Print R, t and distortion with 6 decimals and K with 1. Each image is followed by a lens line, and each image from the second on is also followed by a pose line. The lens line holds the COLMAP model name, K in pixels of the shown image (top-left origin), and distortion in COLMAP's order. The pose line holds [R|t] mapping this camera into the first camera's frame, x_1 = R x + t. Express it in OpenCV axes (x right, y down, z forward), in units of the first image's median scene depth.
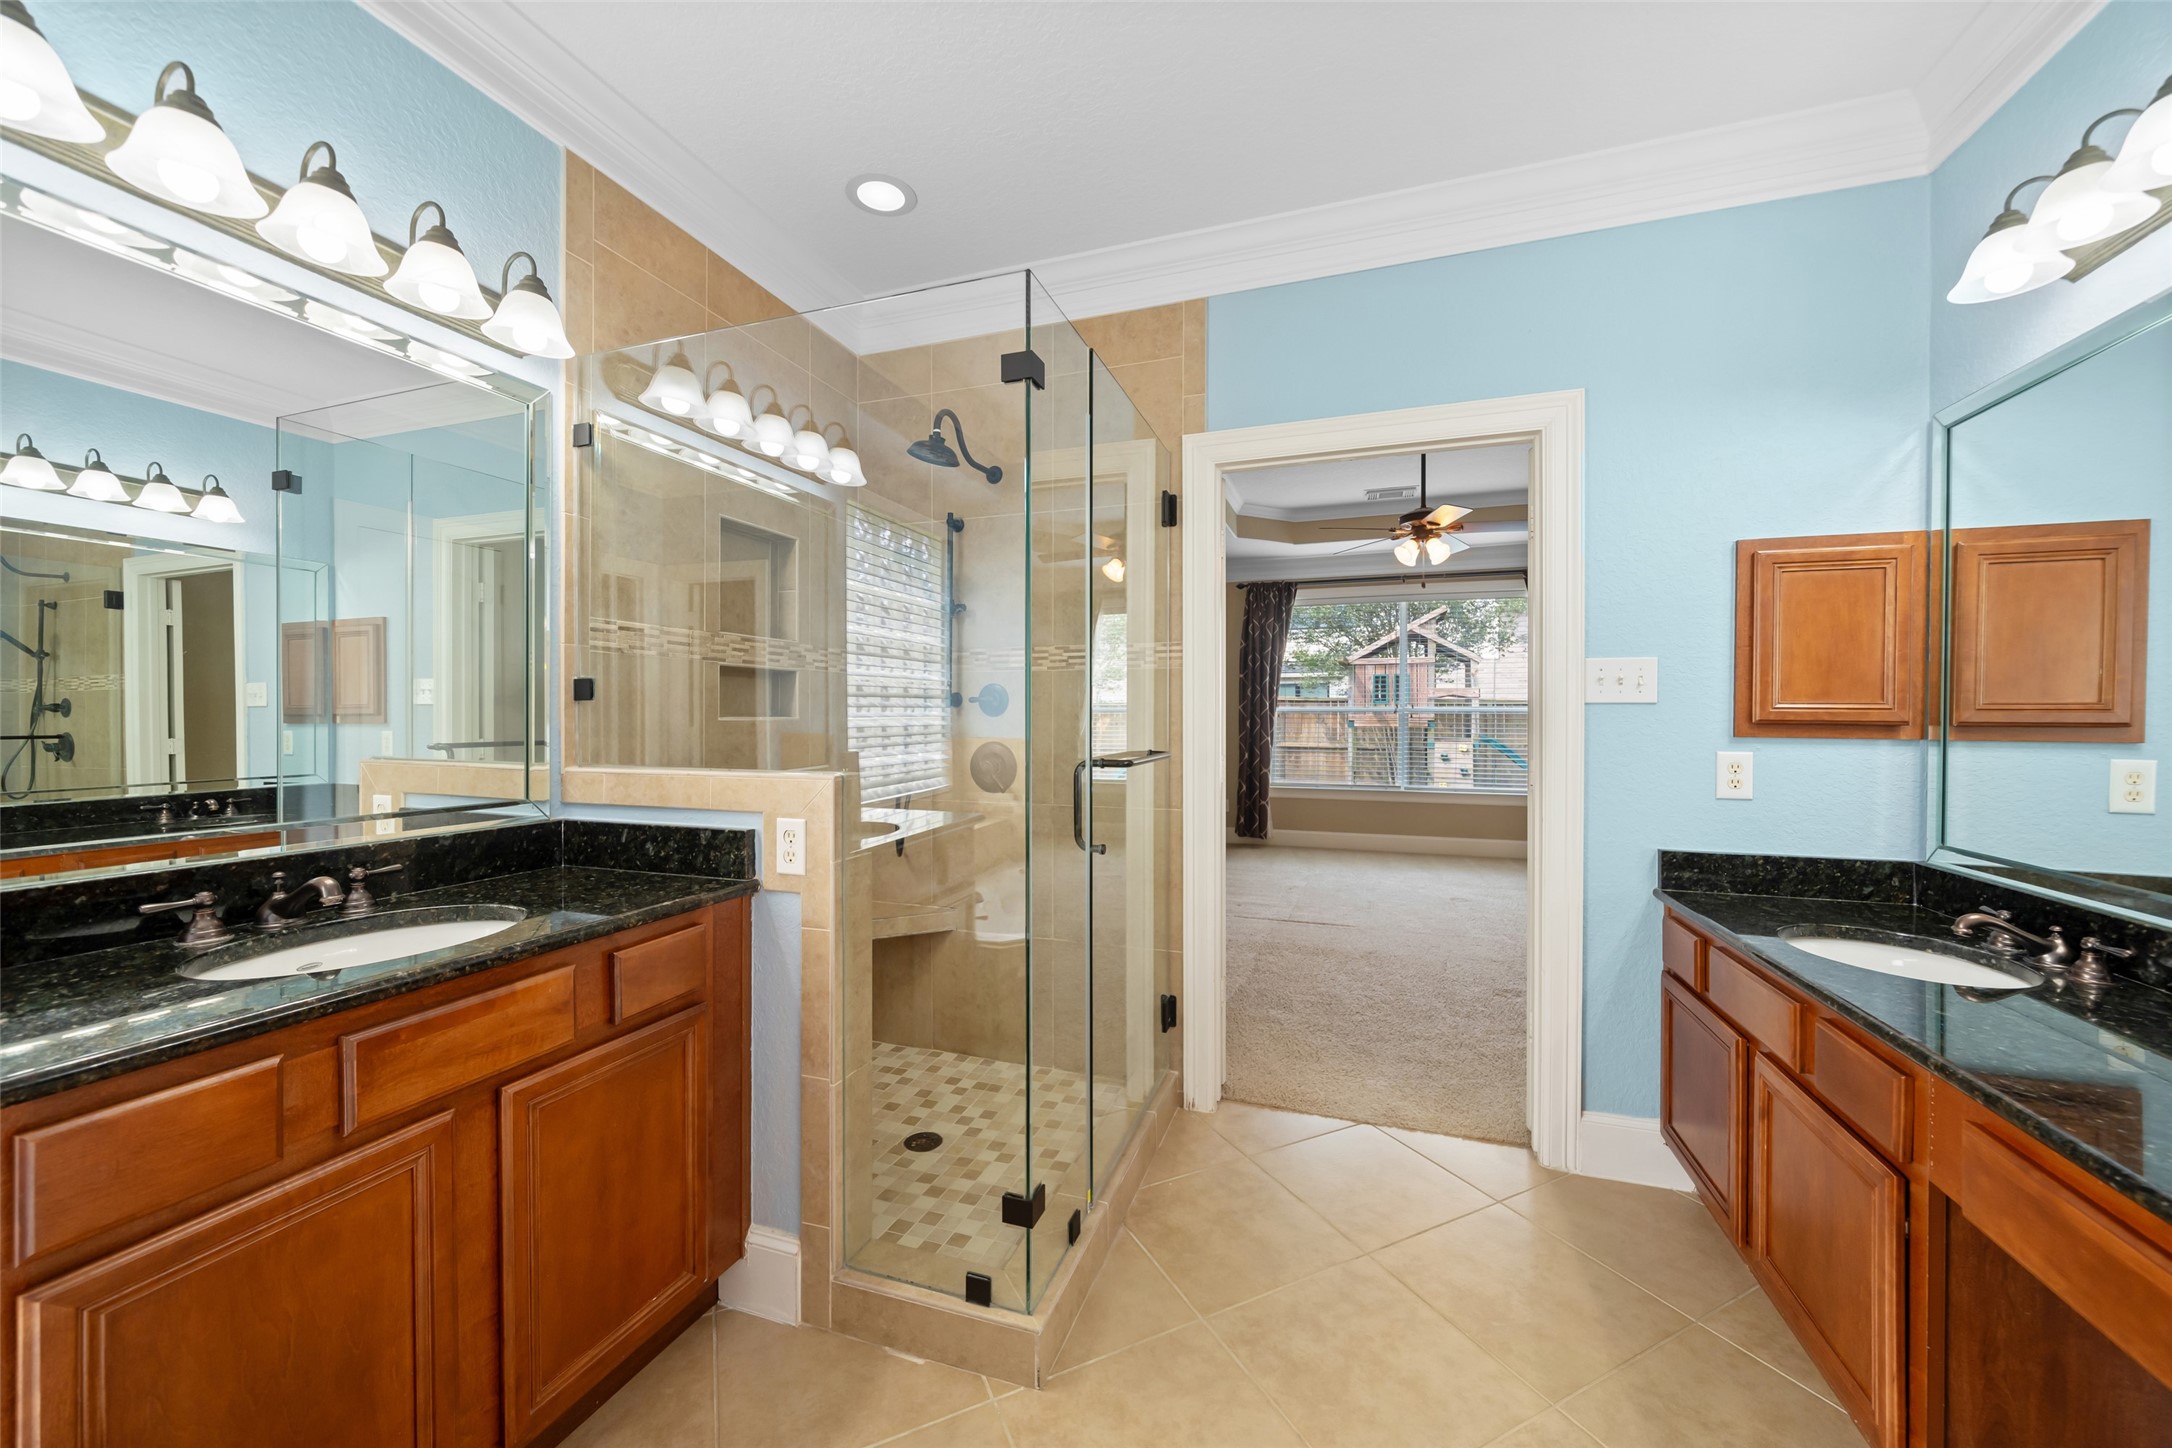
lens RADIAL K [[801.4, 0, 1090.5], [0, 801.4, 717.6], [0, 0, 1]] dist [-0.006283, 0.000046]
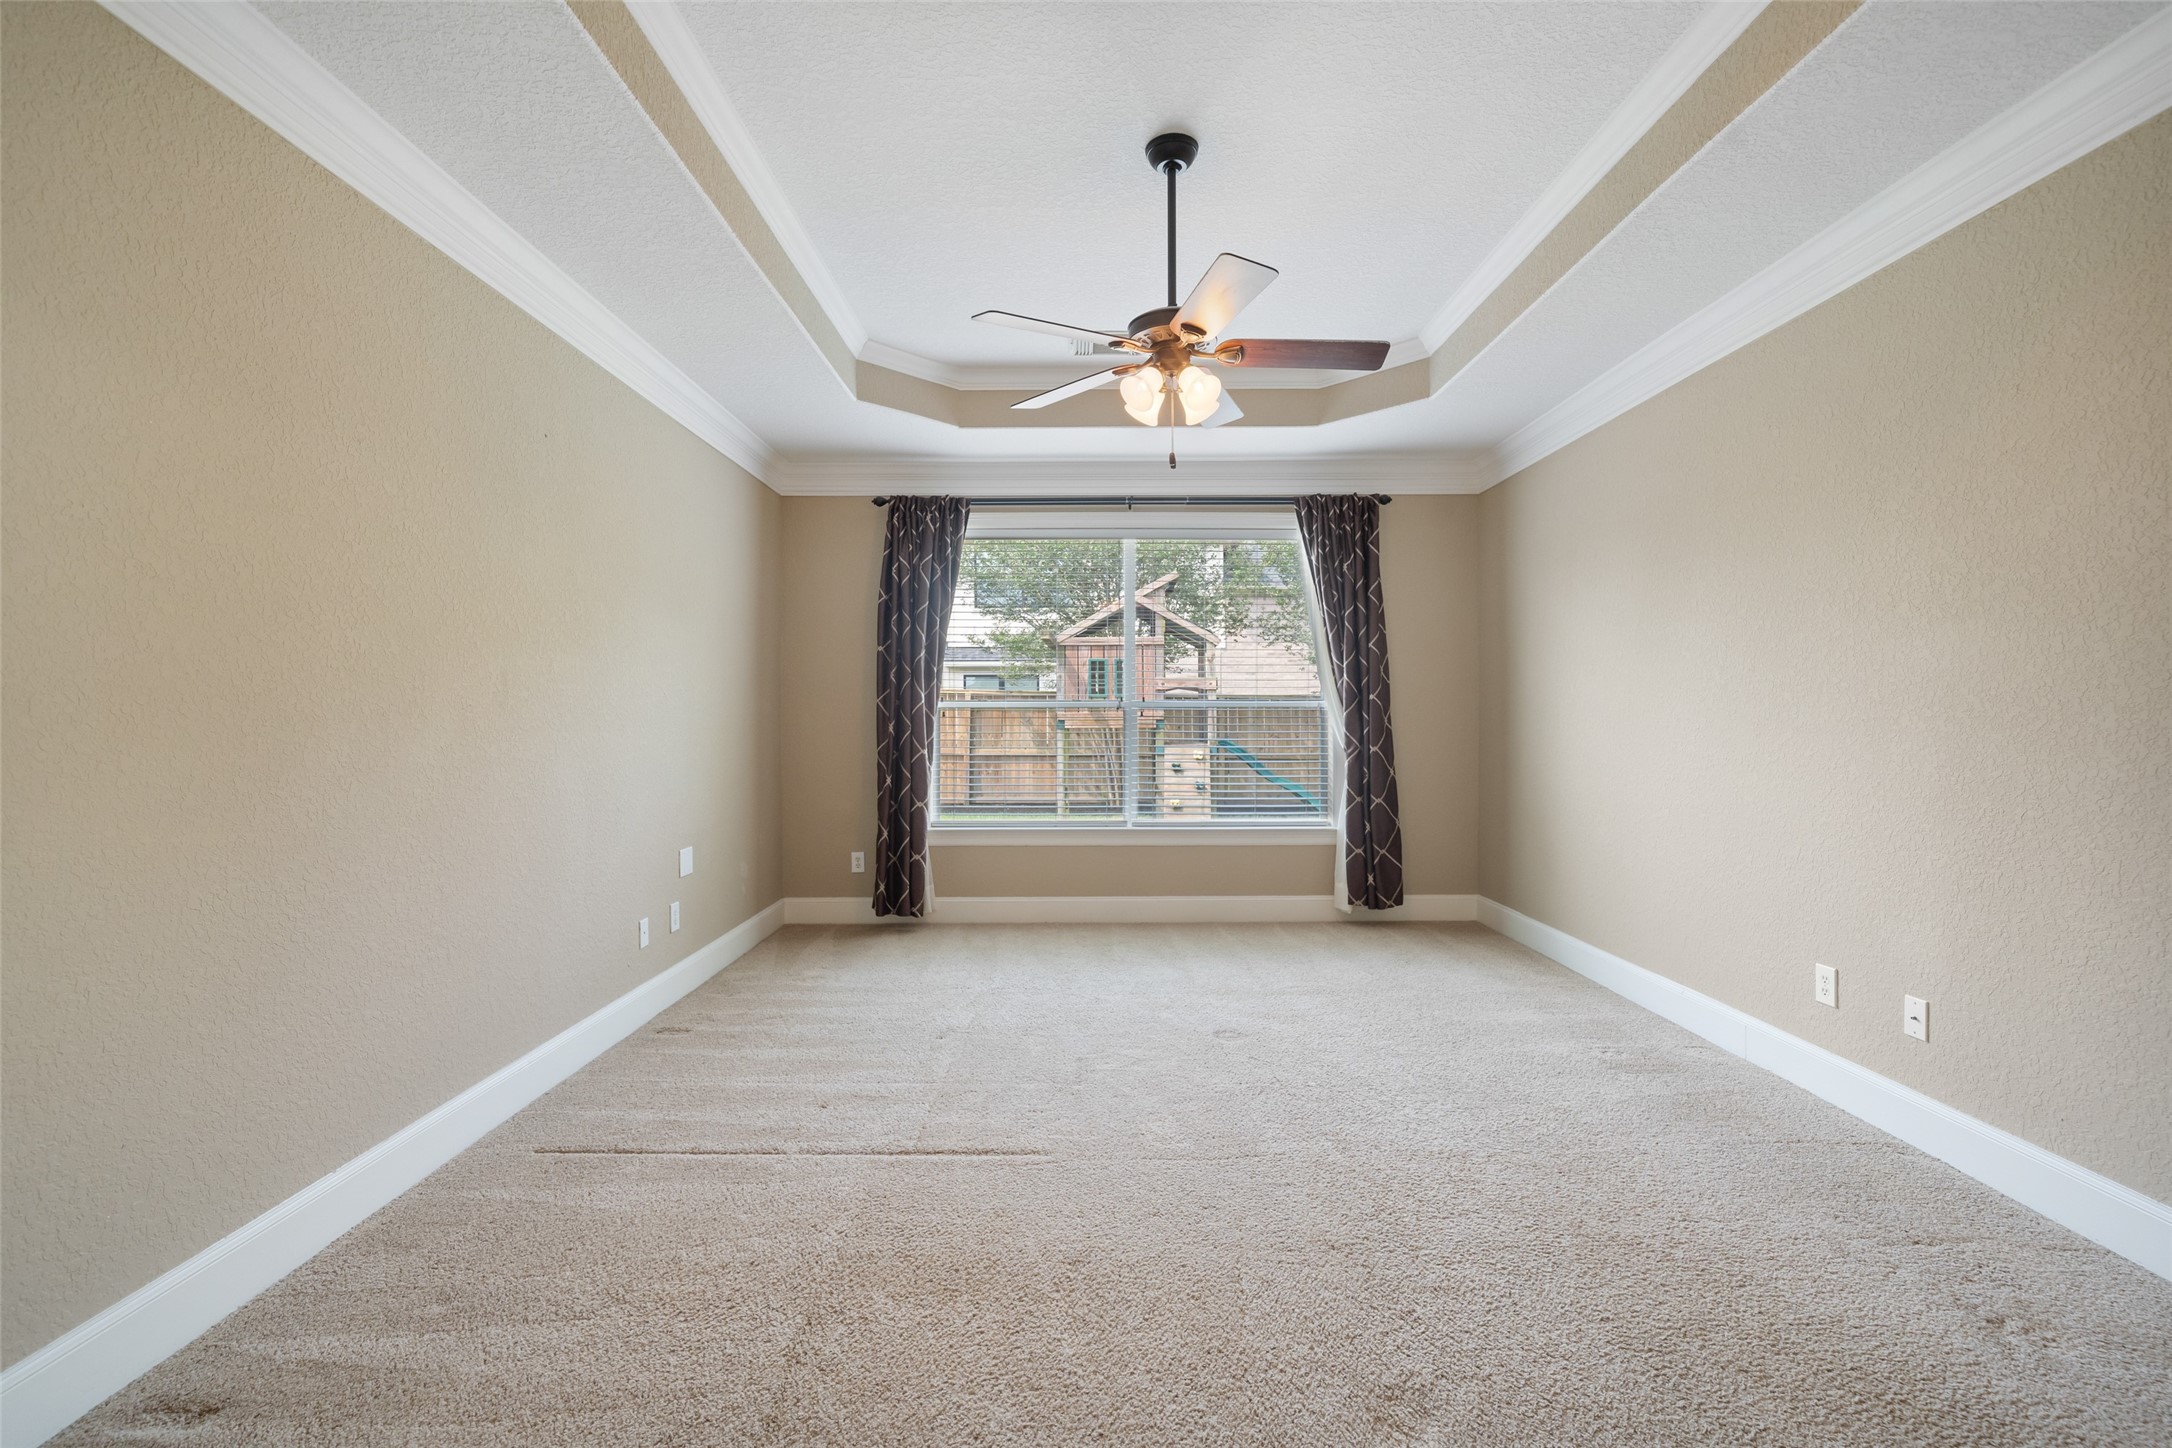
lens RADIAL K [[964.2, 0, 1084.4], [0, 964.2, 720.0], [0, 0, 1]] dist [-0.001060, -0.000064]
pose [[0.945067, -0.006991, 0.326802, 0.054304], [0.005942, 0.999973, 0.004208, -0.000229], [-0.326823, -0.002035, 0.945084, 0.148437]]
